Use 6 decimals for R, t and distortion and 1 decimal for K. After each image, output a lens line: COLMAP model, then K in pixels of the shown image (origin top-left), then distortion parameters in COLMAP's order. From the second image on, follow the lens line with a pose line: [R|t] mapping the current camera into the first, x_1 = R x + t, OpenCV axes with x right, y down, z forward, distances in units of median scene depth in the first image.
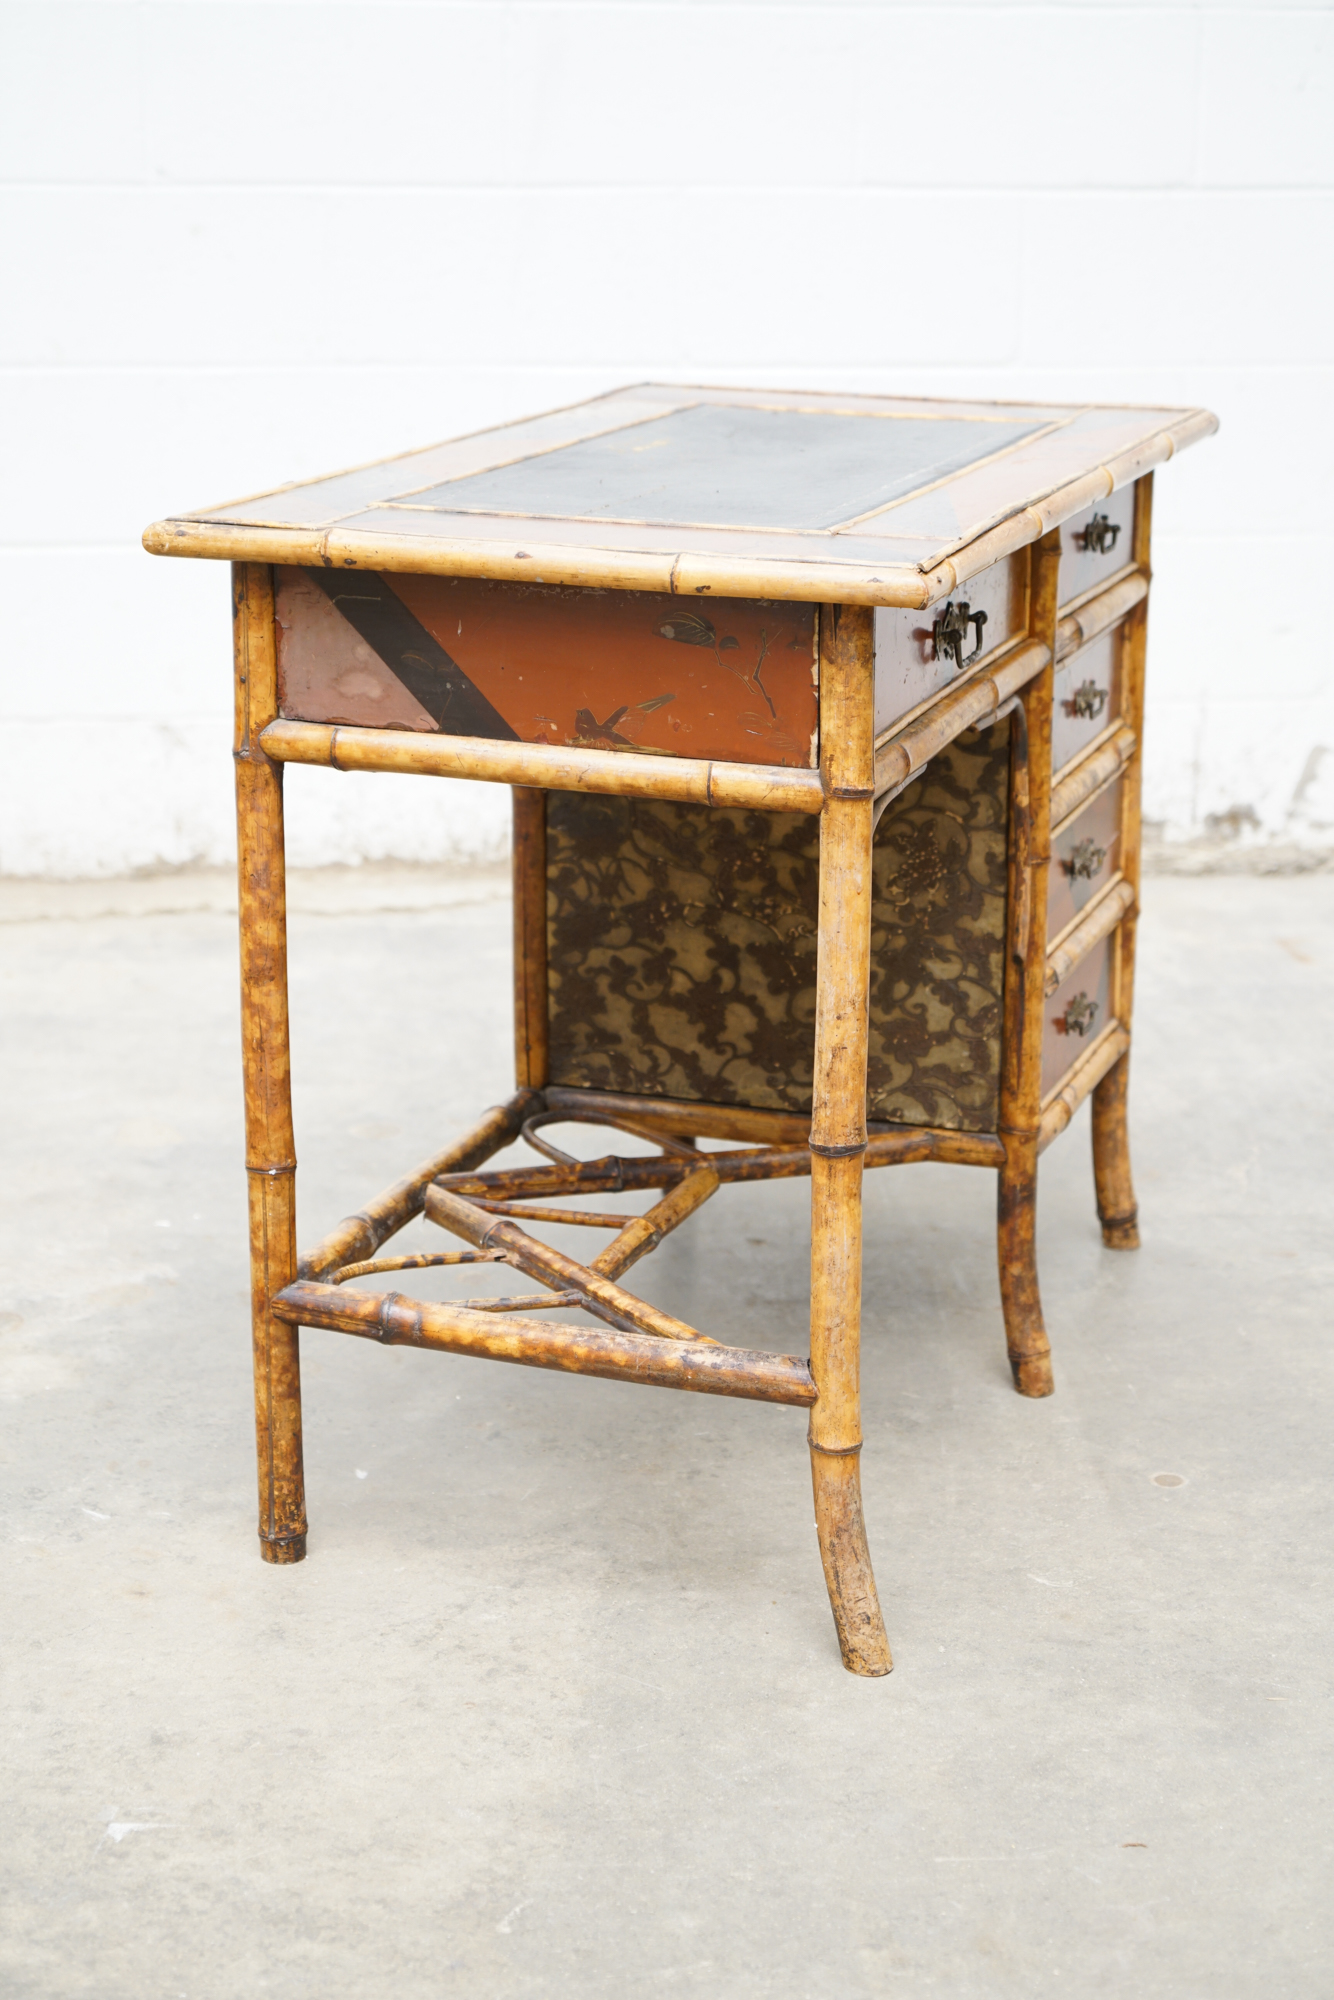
lens RADIAL K [[3476.9, 0, 627.3], [0, 3476.9, 1104.7], [0, 0, 1]] dist [-0.018556, 0.000000]
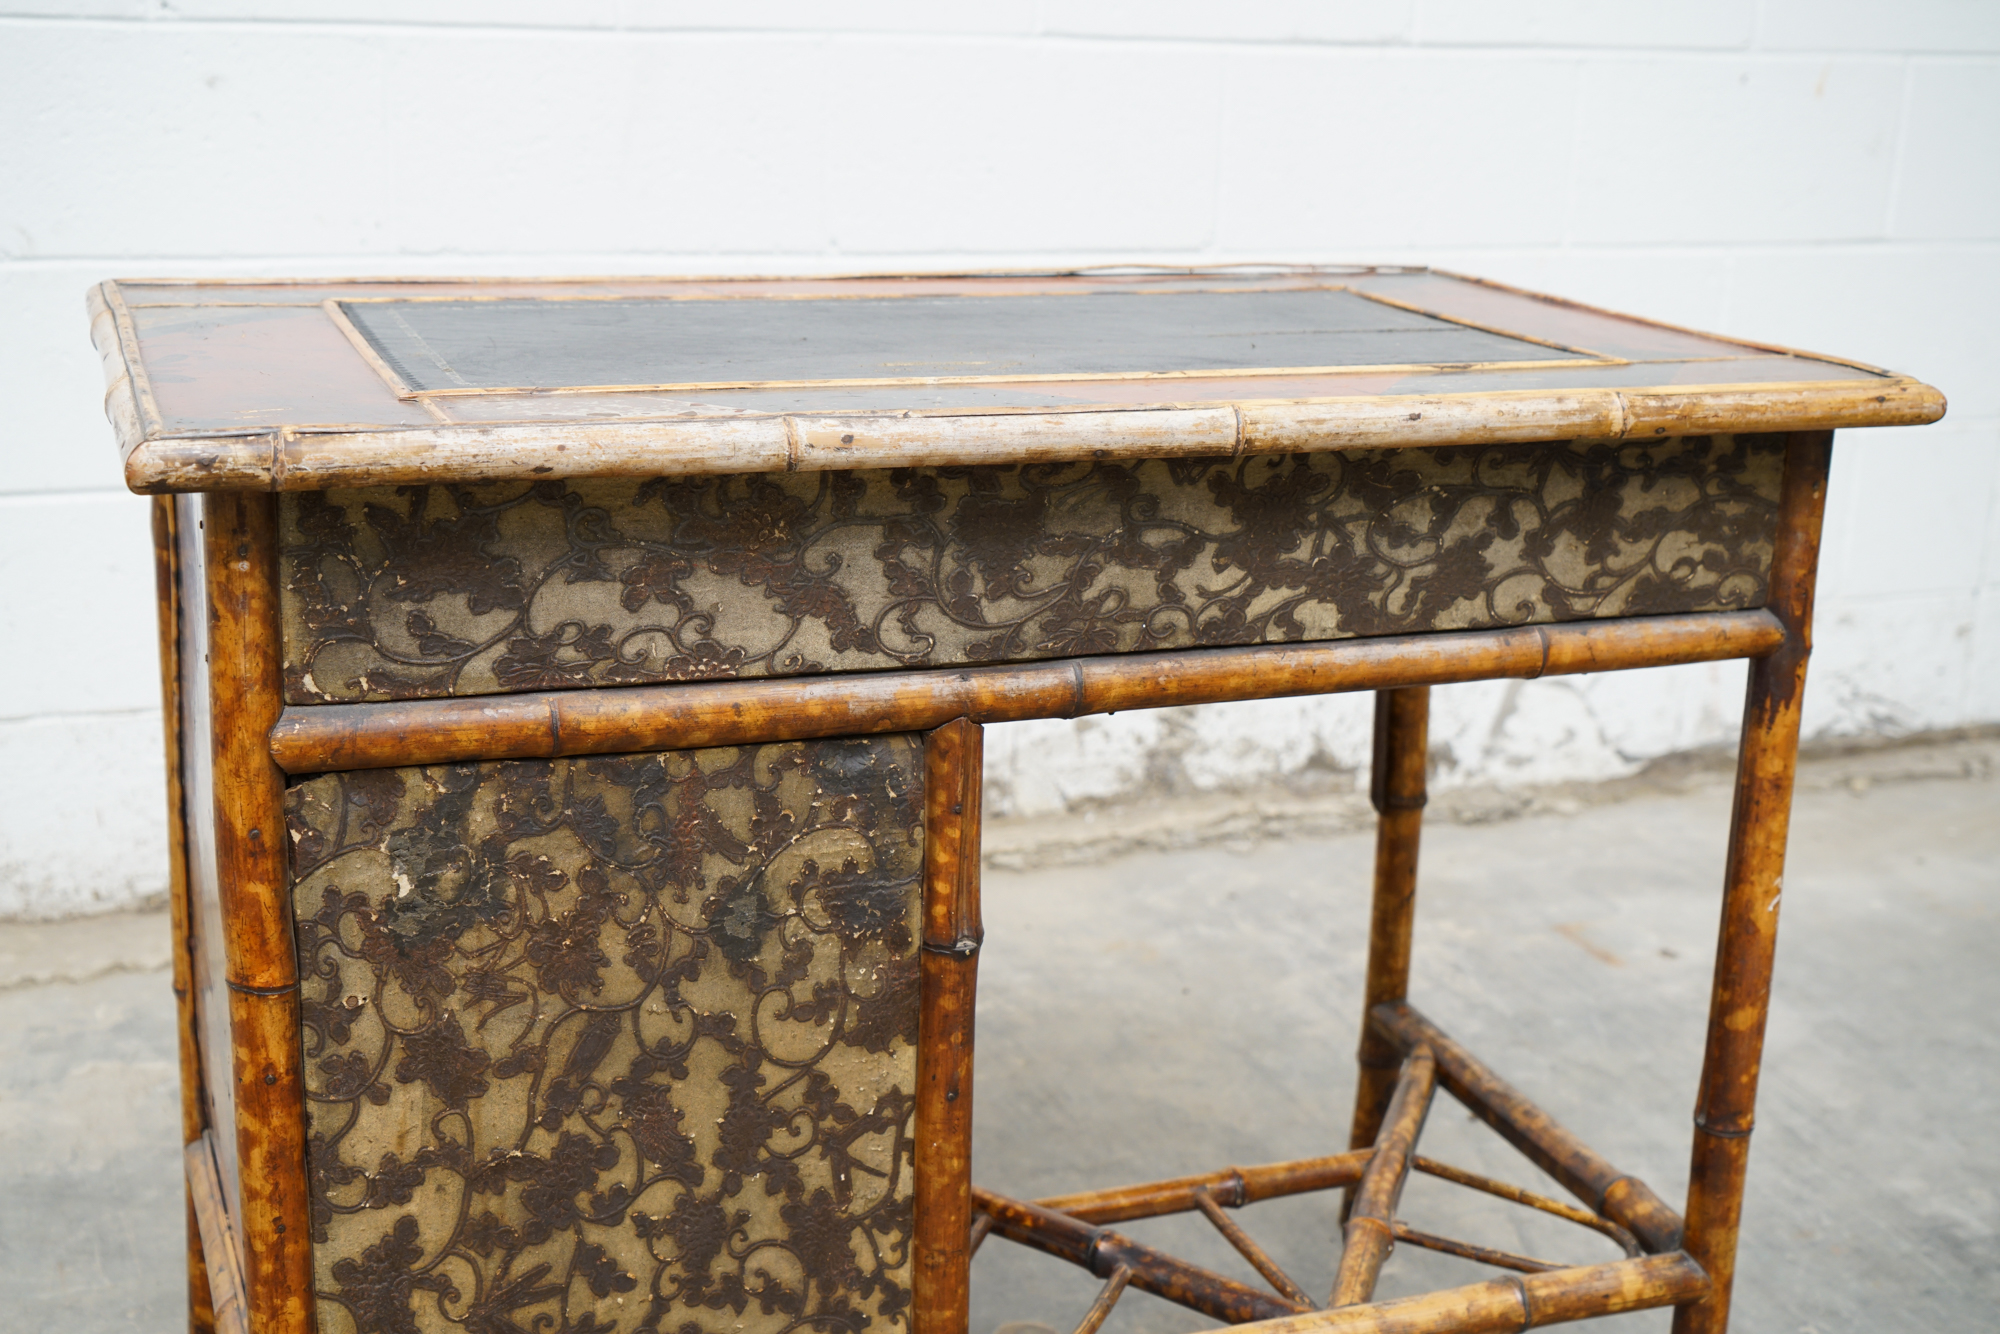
lens RADIAL K [[2635.4, 0, 932.0], [0, 2635.4, 683.4], [0, 0, 1]] dist [-0.001903, 0.000000]
pose [[0.976766, -0.037239, 0.211049, -0.139852], [0.042483, 0.998890, -0.020367, -0.146820], [-0.210056, 0.028860, 0.977263, 0.587060]]
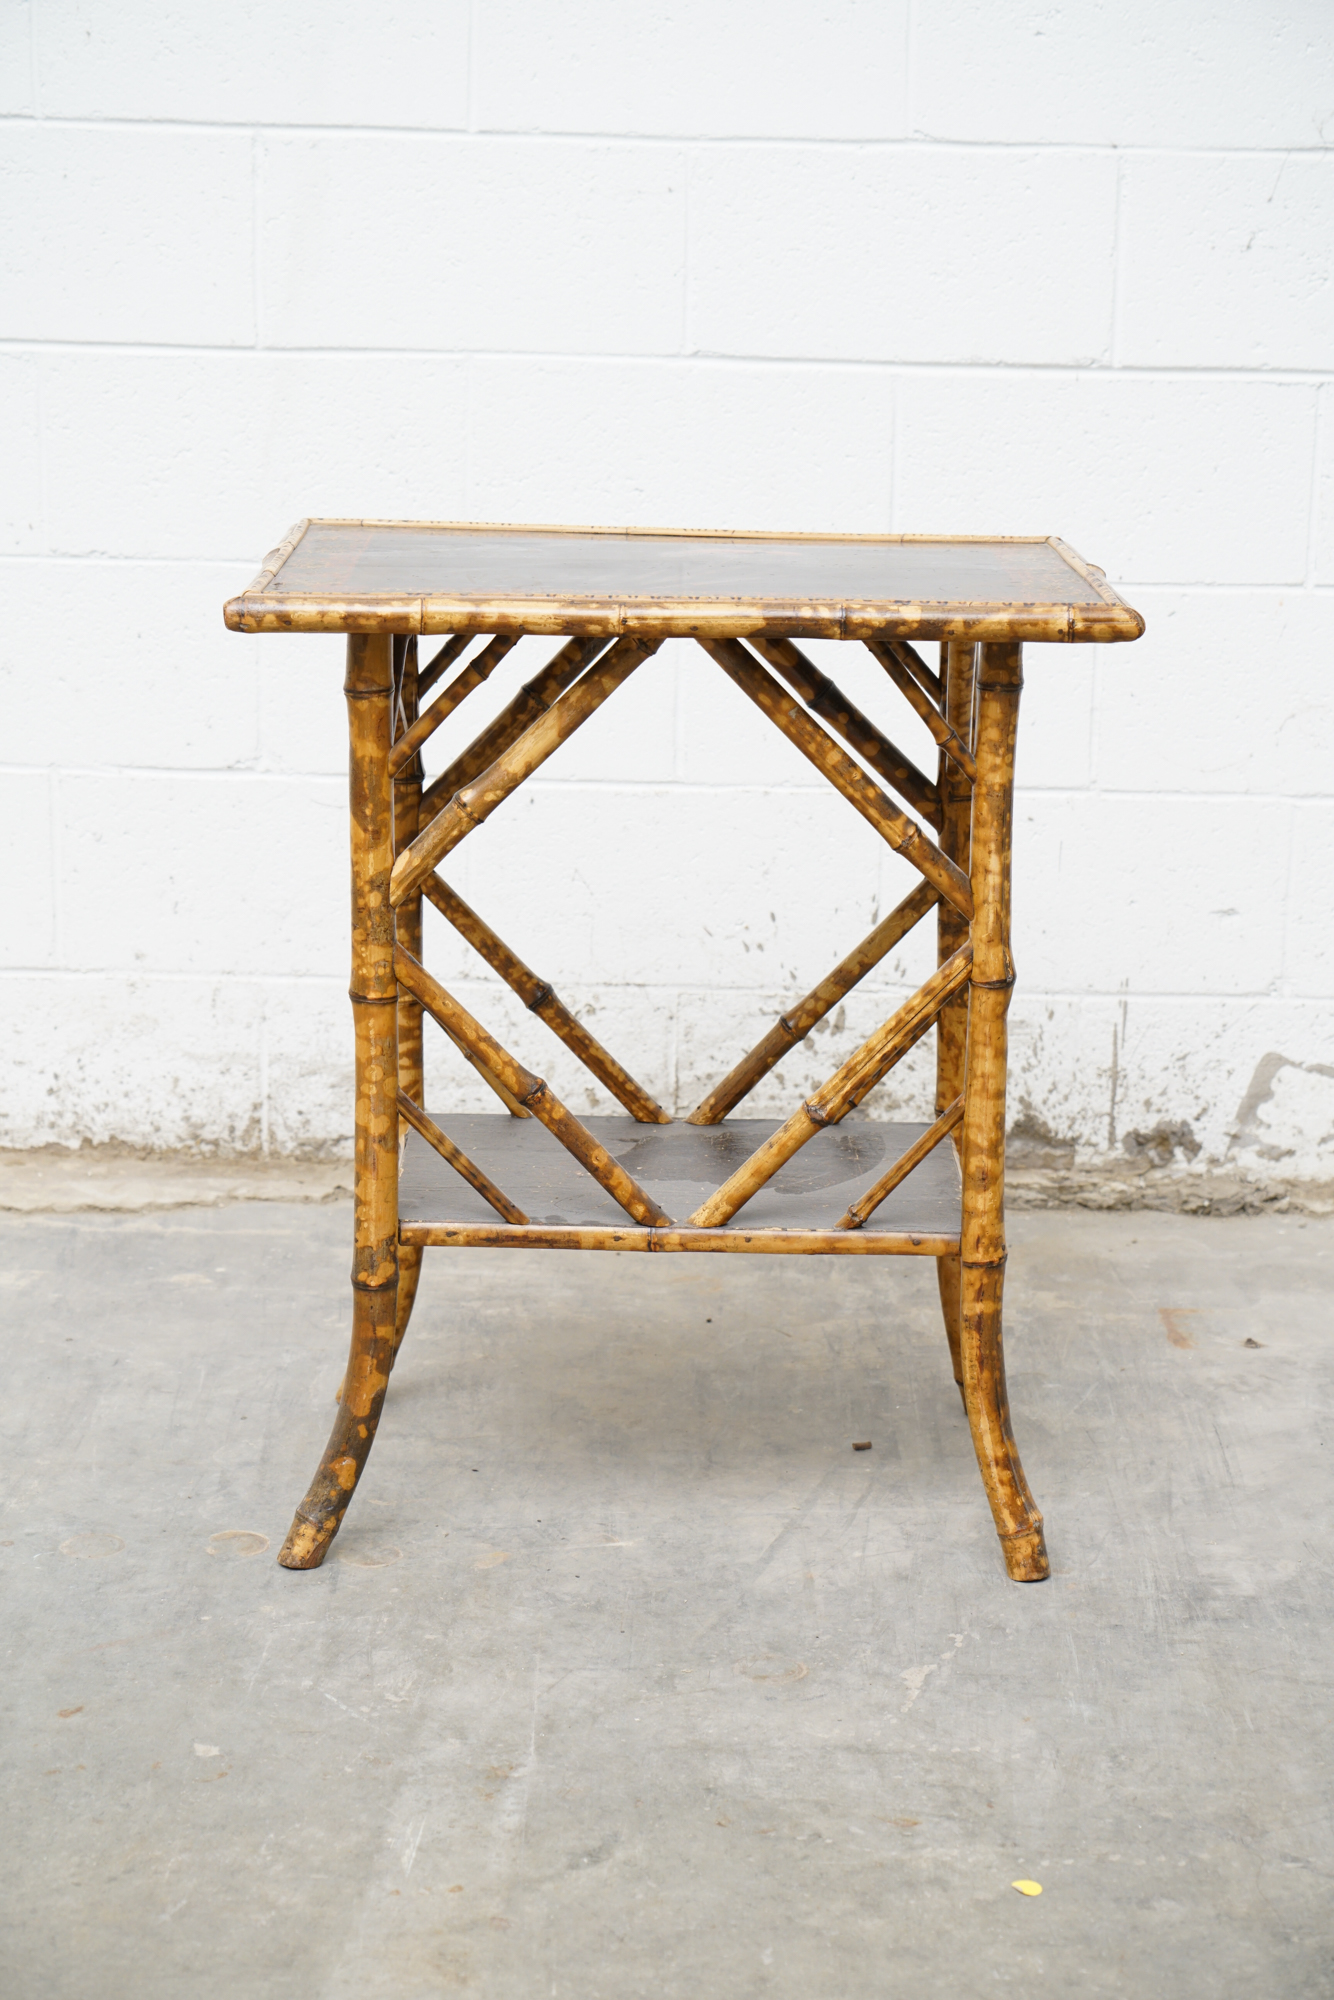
lens RADIAL K [[3476.9, 0, 633.6], [0, 3476.9, 1064.3], [0, 0, 1]] dist [-0.018556, 0.000000]
pose [[0.991183, 0.045380, -0.124483, 0.239587], [-0.051879, 0.997427, -0.049472, -0.084557], [0.121918, 0.055494, 0.990988, 0.289709]]
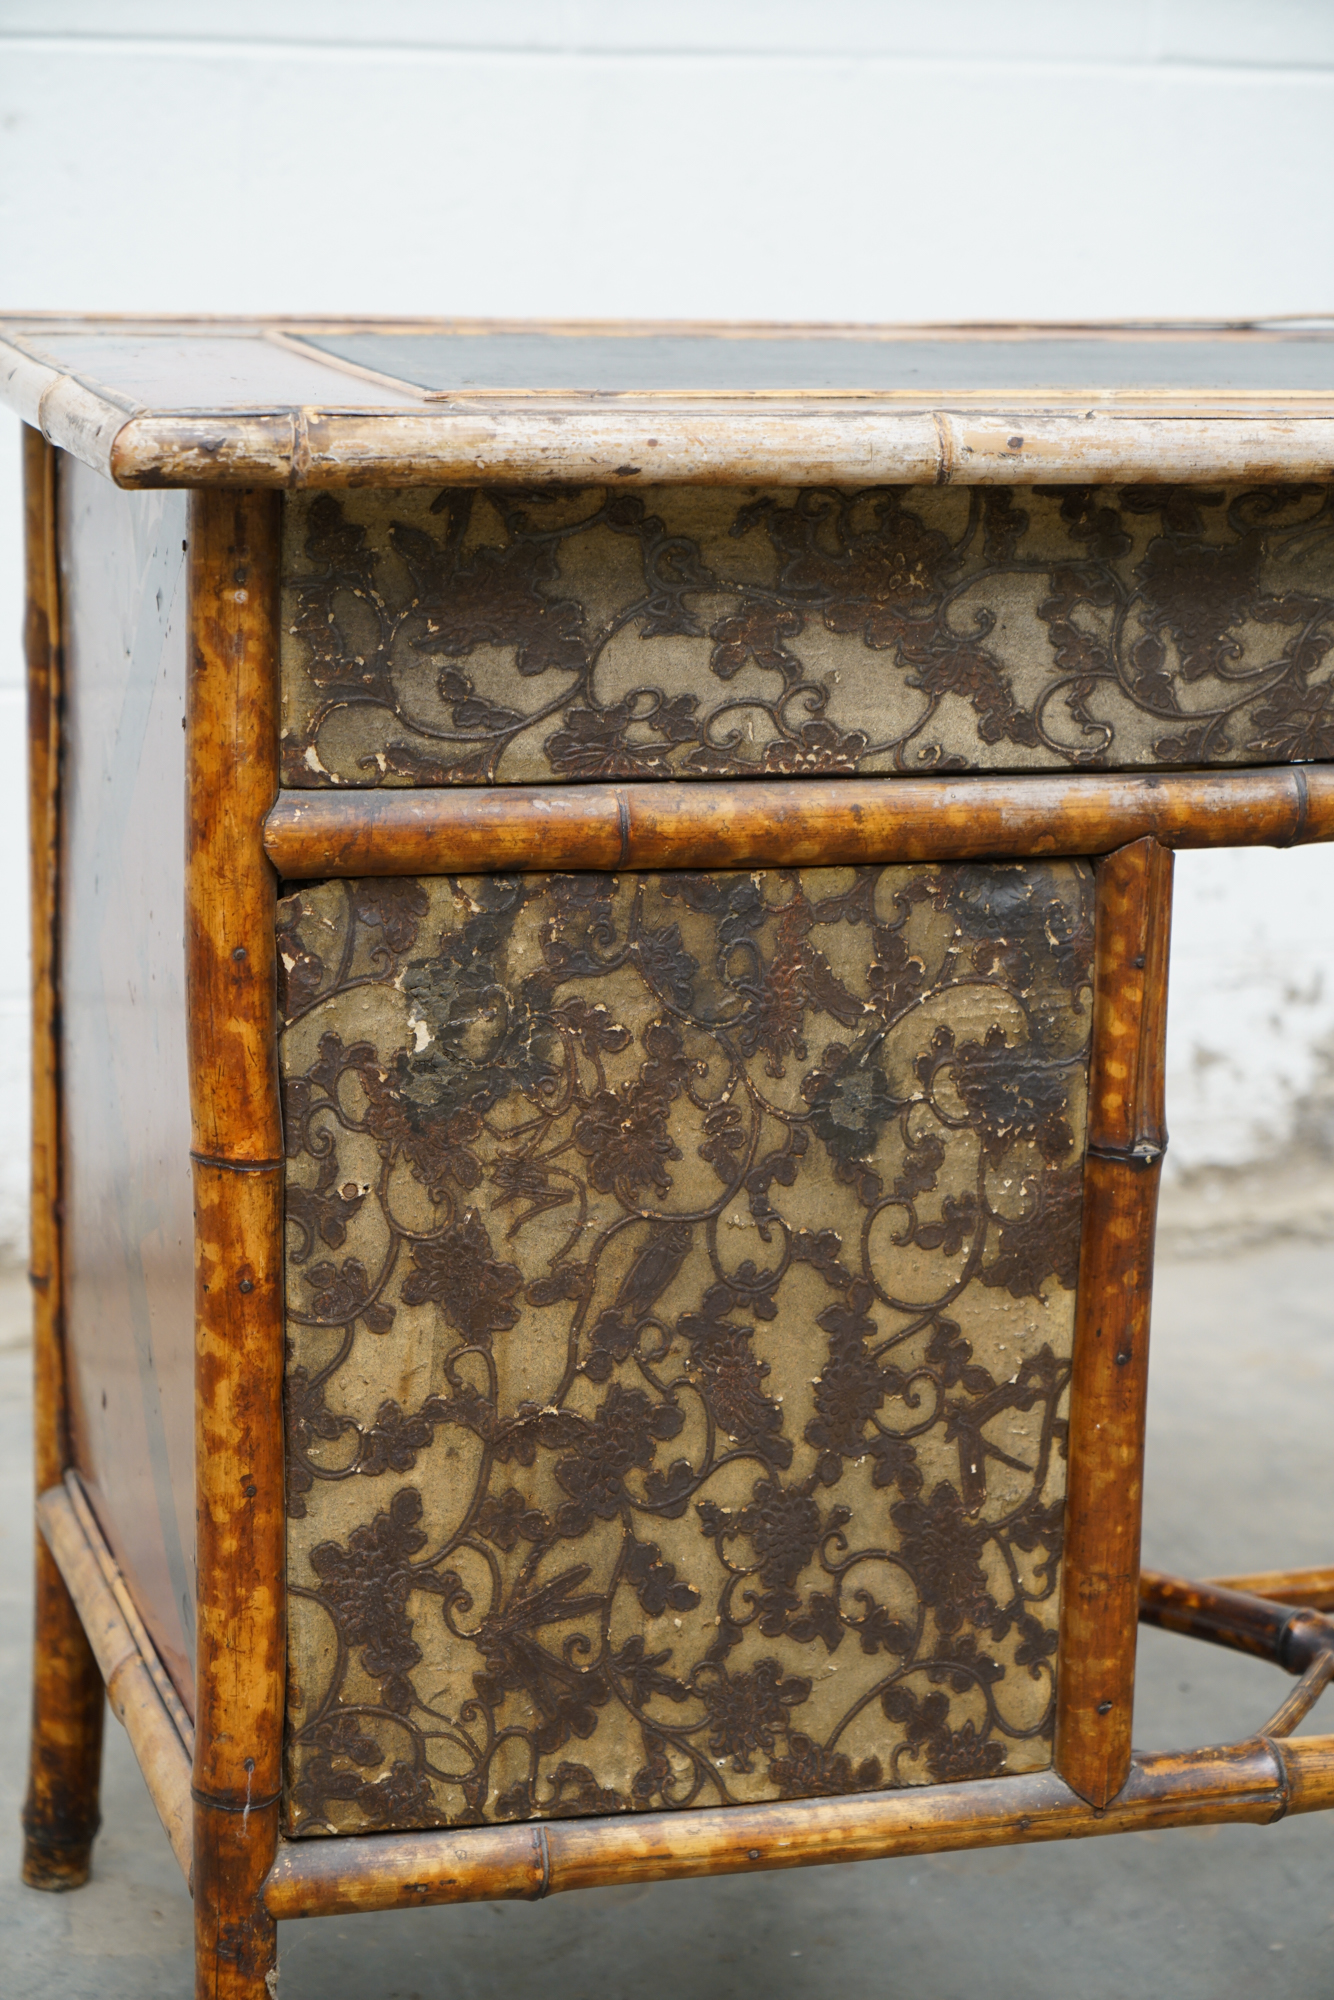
lens RADIAL K [[4044.1, 0, 653.3], [0, 4044.1, 1131.7], [0, 0, 1]] dist [-0.061909, 0.000000]
pose [[0.986942, -0.025607, 0.159029, -0.186931], [0.032155, 0.998732, -0.038738, -0.093317], [-0.157835, 0.043346, 0.986514, 0.525037]]
